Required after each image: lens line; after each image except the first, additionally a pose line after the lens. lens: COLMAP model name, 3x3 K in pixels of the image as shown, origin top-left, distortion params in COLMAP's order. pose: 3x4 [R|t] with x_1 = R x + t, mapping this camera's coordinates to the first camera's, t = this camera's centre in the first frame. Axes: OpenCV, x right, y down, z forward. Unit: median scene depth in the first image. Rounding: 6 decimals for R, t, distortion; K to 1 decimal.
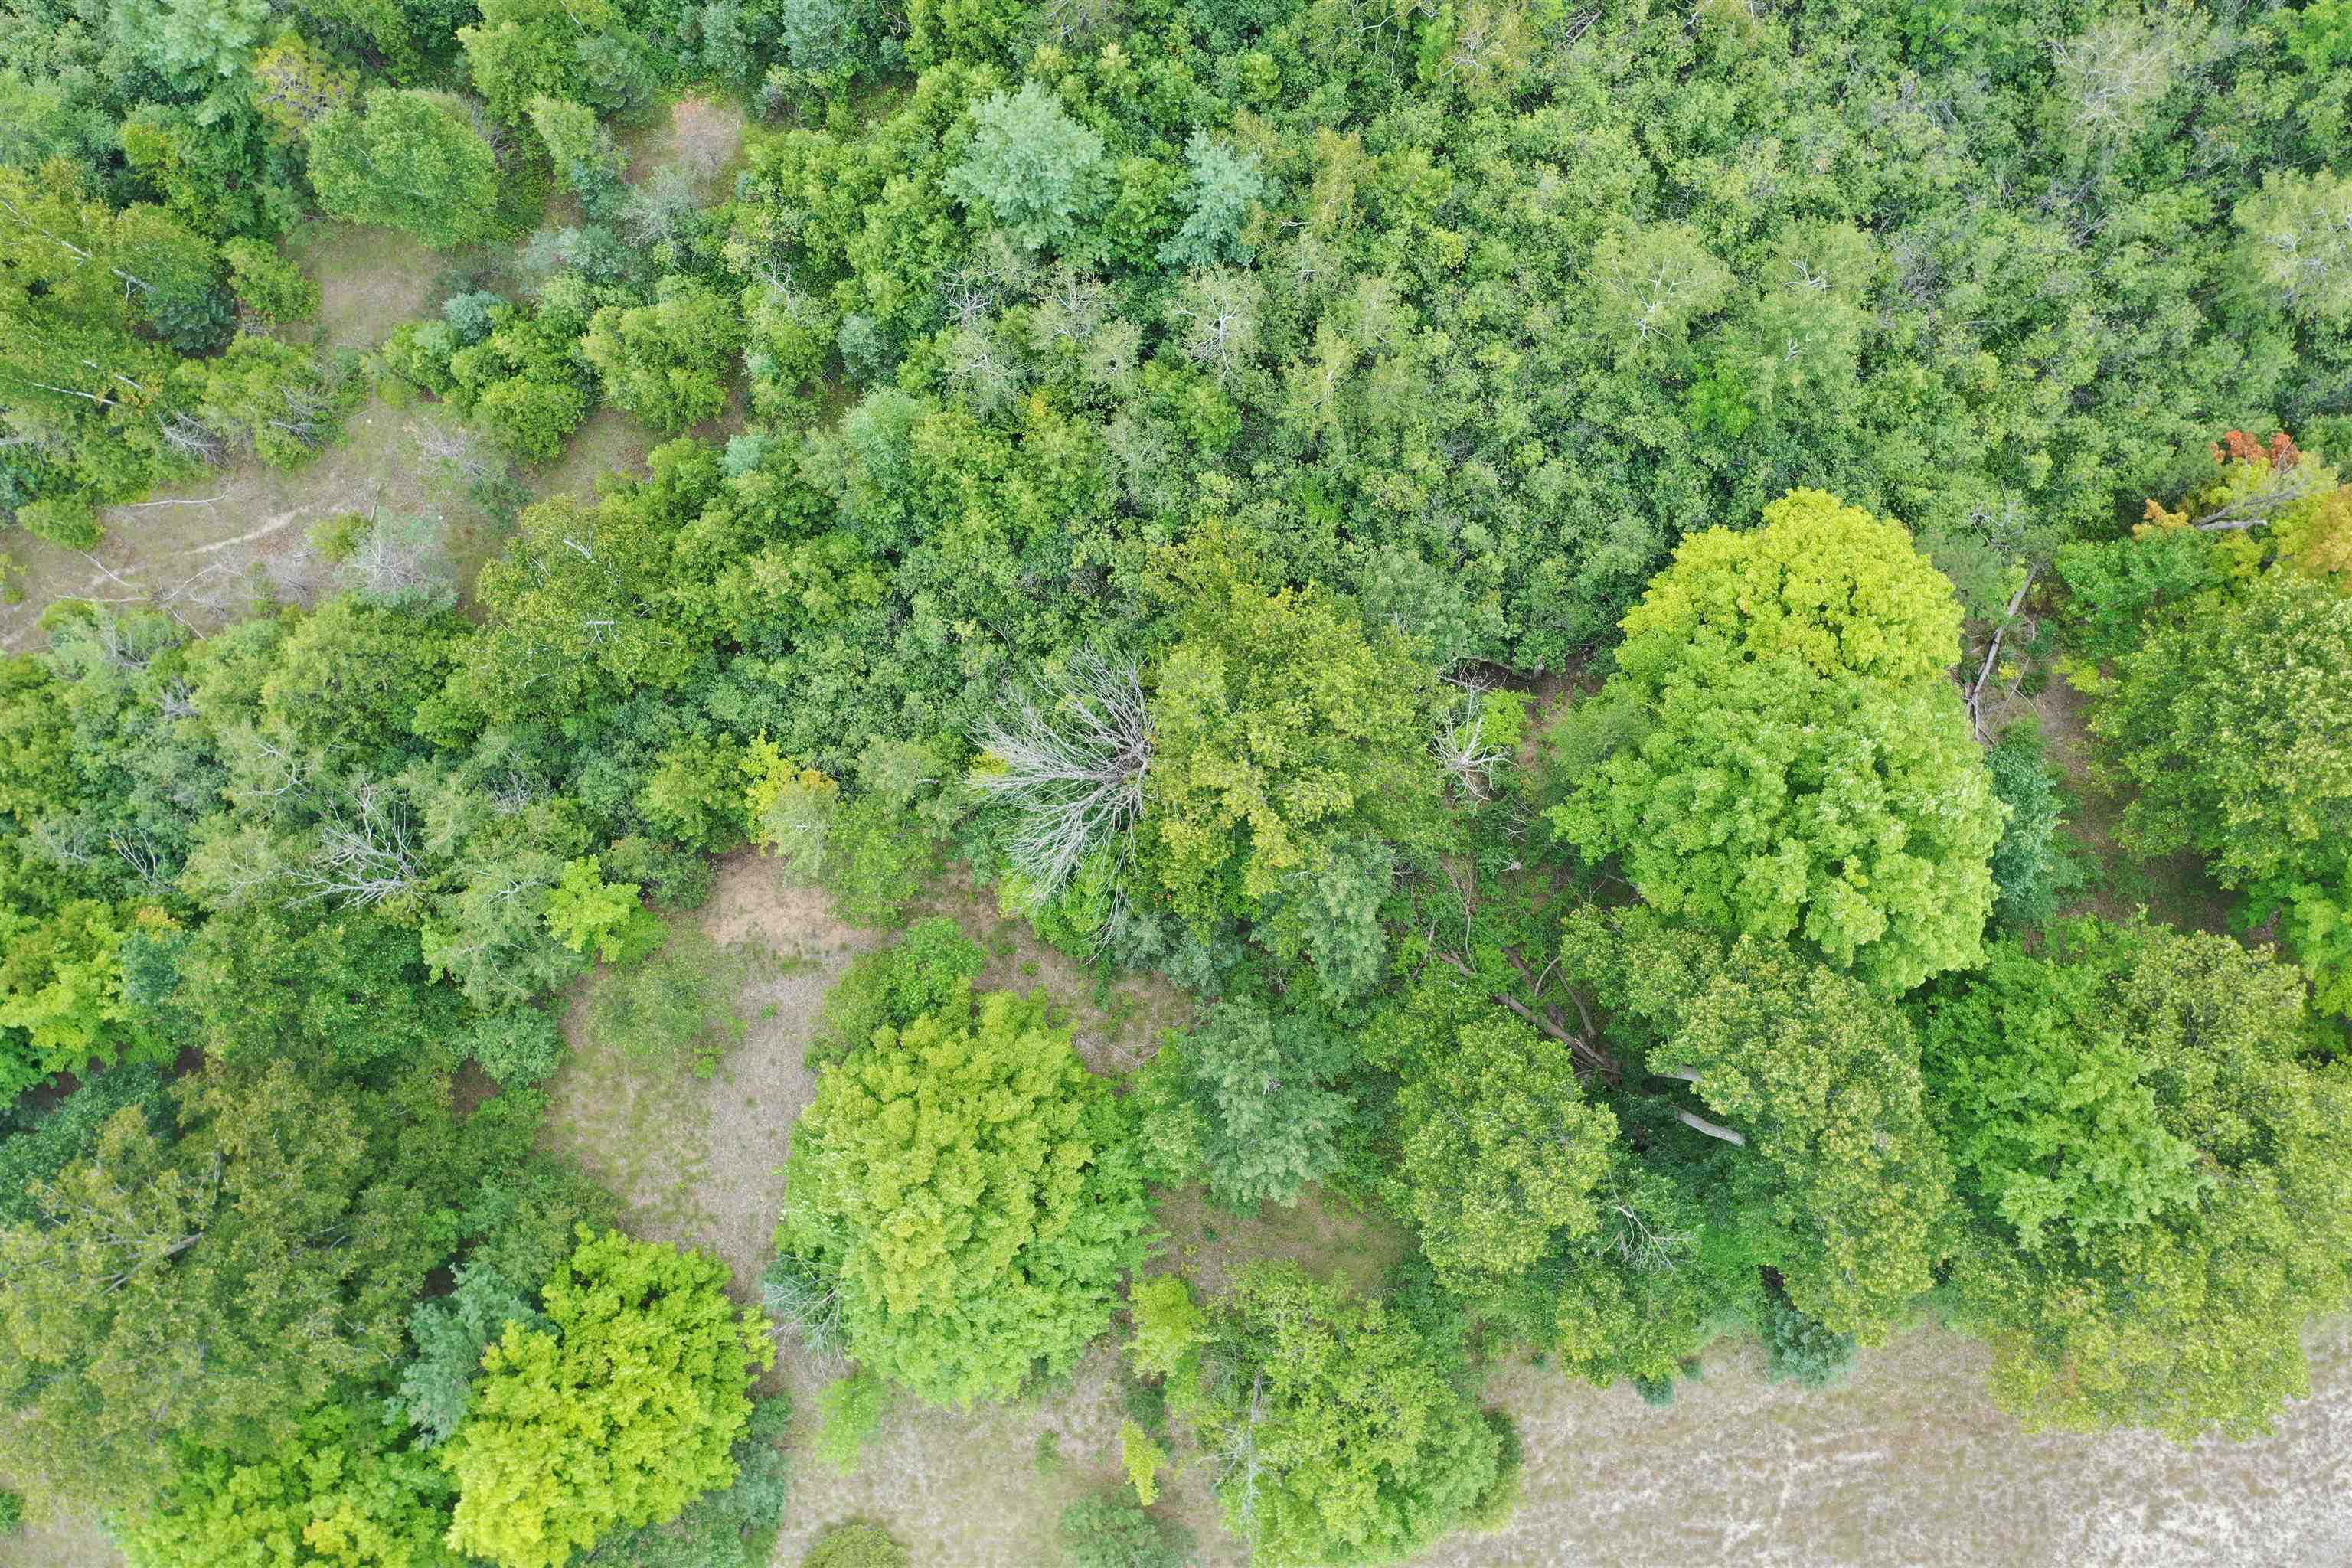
lens RADIAL K [[1895.1, 0, 1175.1], [0, 1895.1, 788.9], [0, 0, 1]] dist [0.074277, 0.002080]
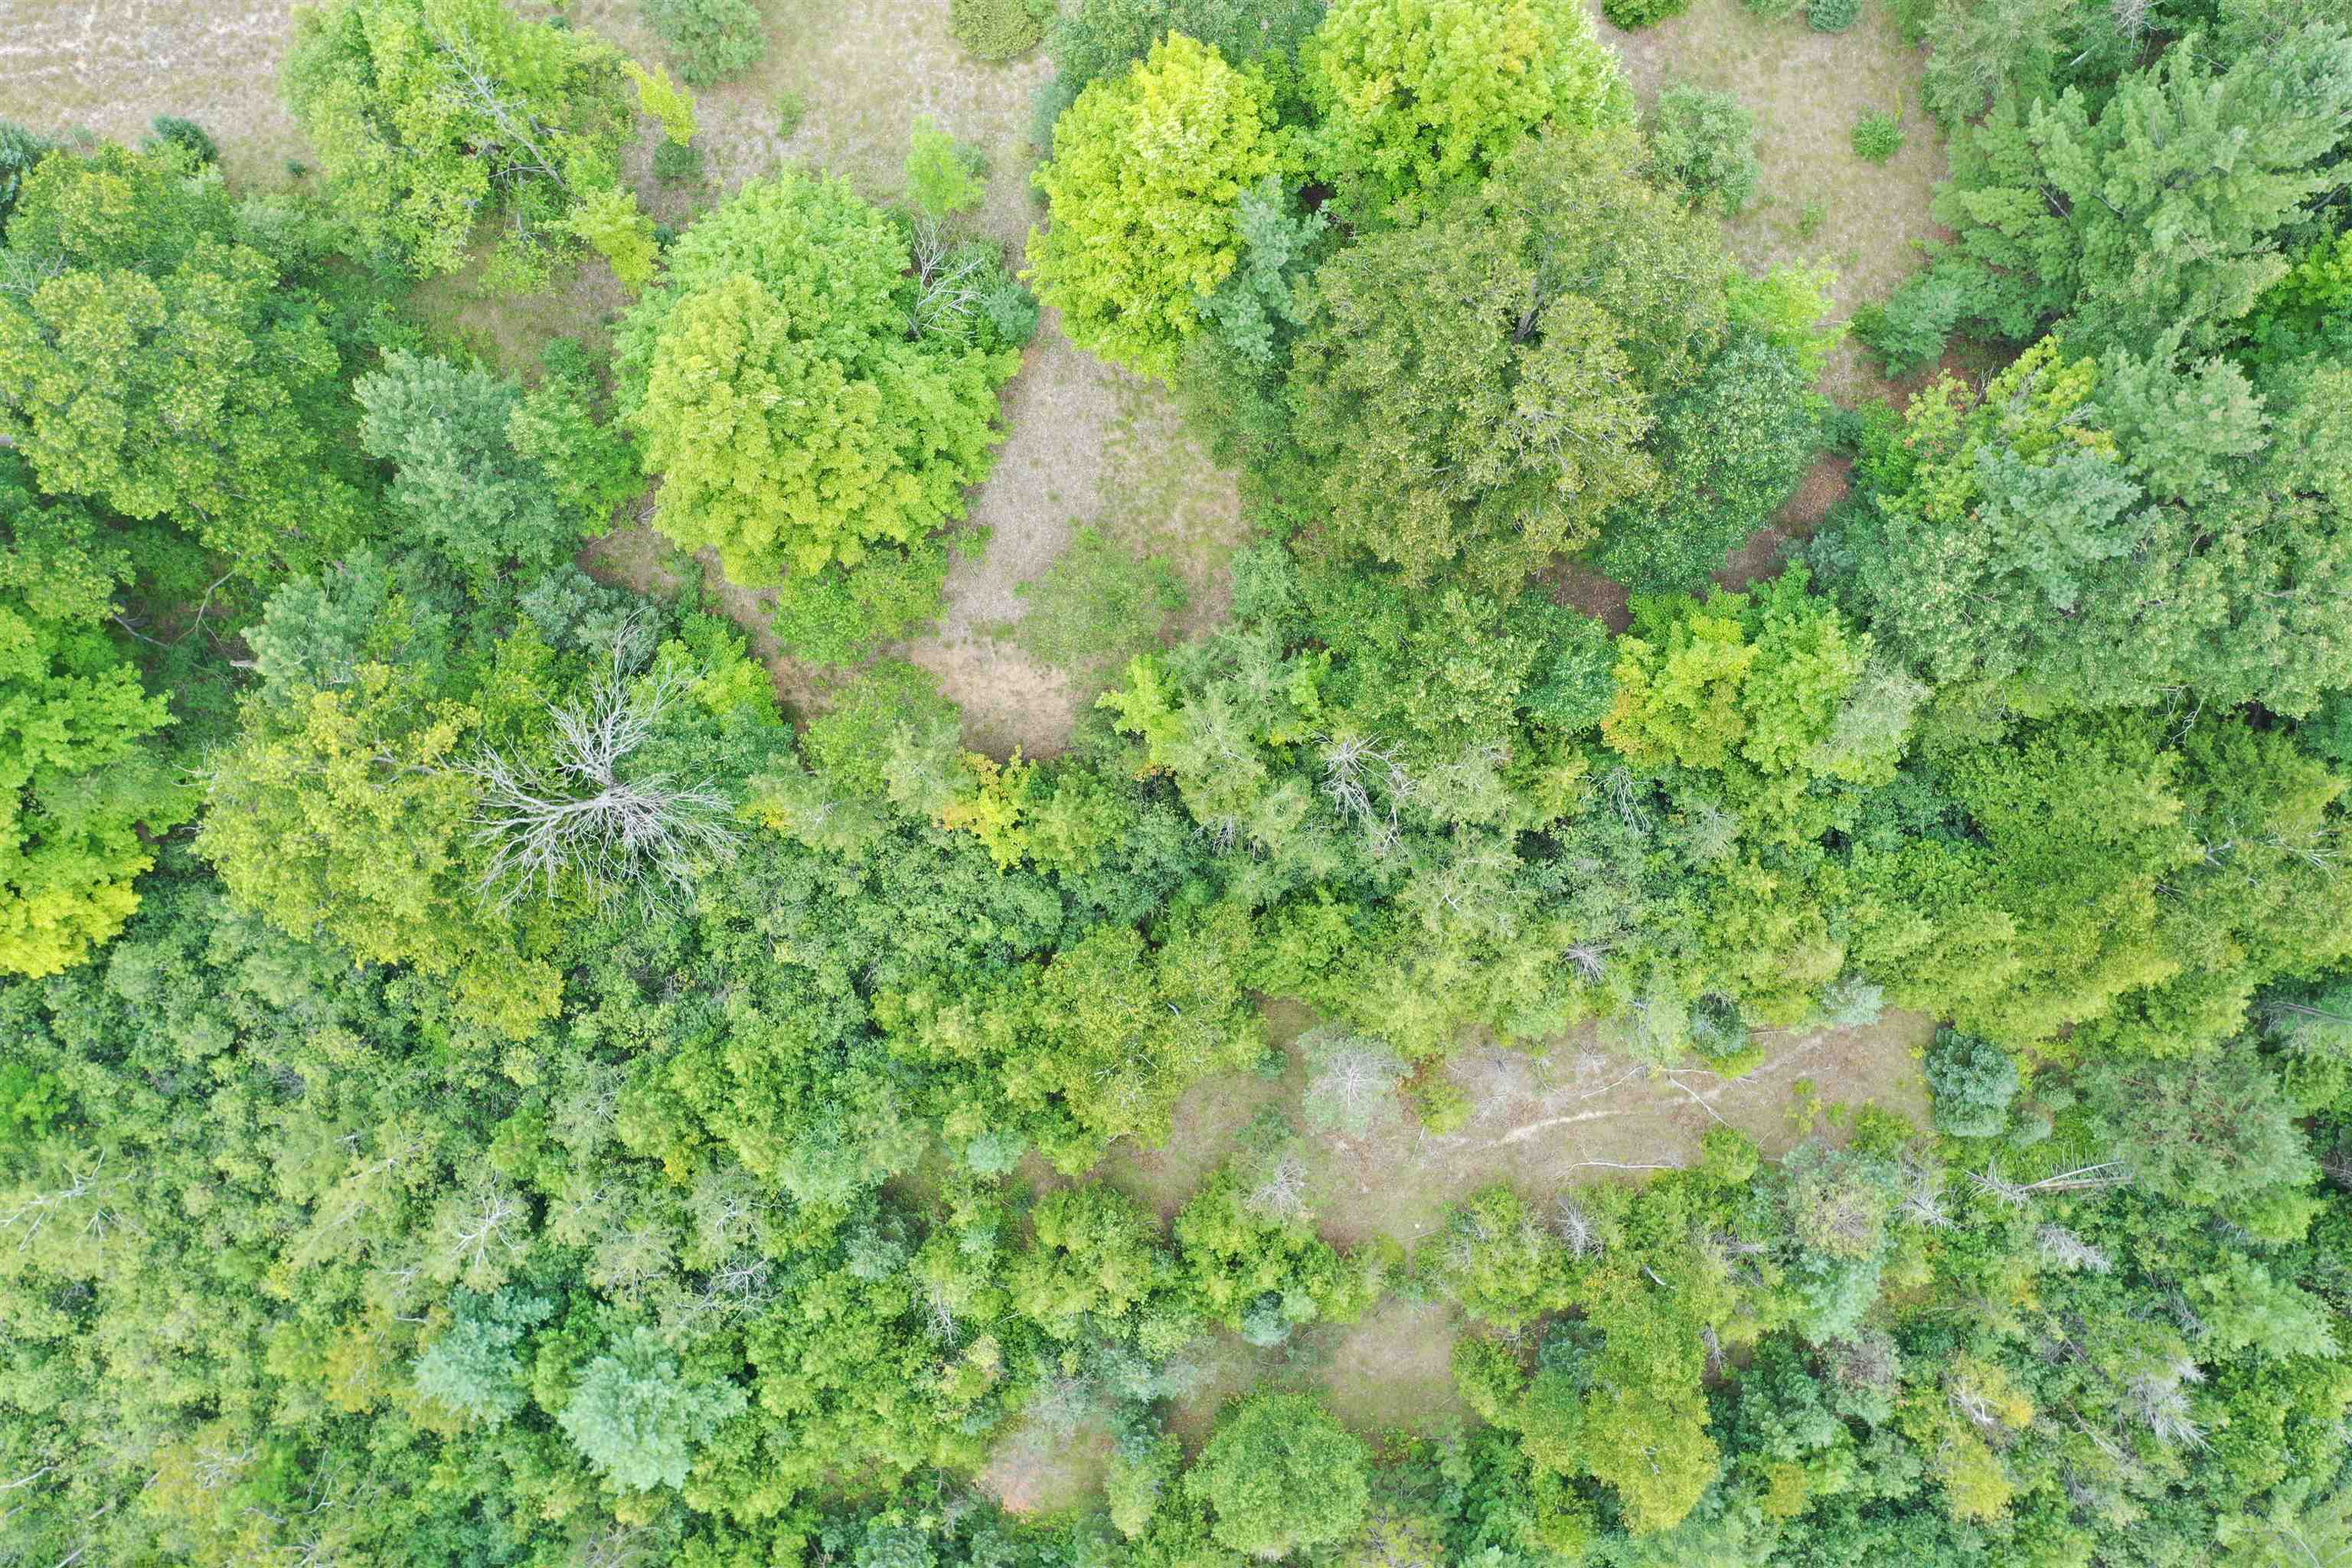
lens RADIAL K [[1895.1, 0, 1175.1], [0, 1895.1, 788.9], [0, 0, 1]] dist [0.074277, 0.002080]
pose [[-0.989291, -0.095661, 0.110234, -0.417065], [0.093414, -0.995304, -0.025380, 0.046709], [0.112145, -0.014810, 0.993582, 0.032210]]
